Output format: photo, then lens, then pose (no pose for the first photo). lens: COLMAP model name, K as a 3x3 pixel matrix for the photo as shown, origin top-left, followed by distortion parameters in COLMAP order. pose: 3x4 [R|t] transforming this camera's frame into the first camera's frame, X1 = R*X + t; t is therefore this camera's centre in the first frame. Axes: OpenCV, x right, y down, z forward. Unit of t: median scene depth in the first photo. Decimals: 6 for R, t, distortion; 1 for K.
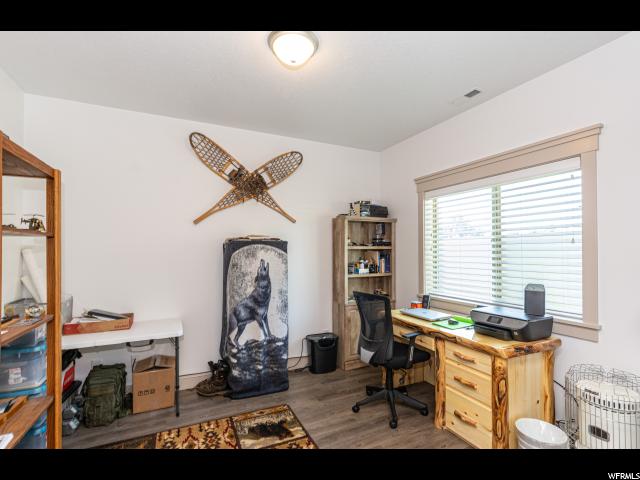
lens RADIAL K [[290.2, 0, 310.9], [0, 290.2, 248.2], [0, 0, 1]] dist [0.002014, 0.000007]
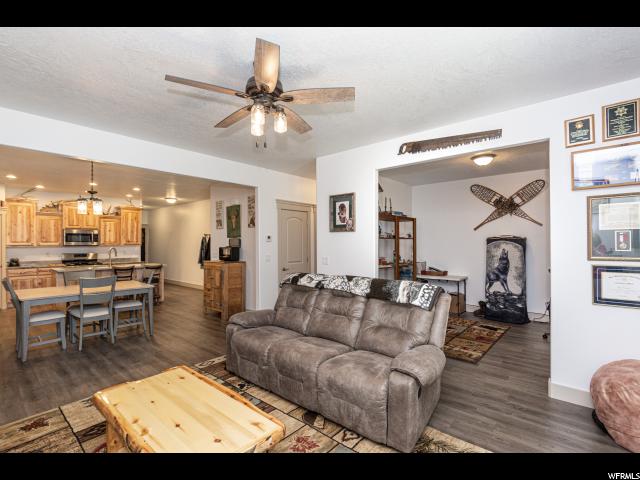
lens RADIAL K [[306.5, 0, 316.6], [0, 306.5, 245.2], [0, 0, 1]] dist [0.015206, -0.001963]
pose [[0.406481, 0.009955, -0.913605, 1.120221], [0.001348, 0.999933, 0.011496, -0.008283], [0.913658, -0.005904, 0.406440, -0.866492]]
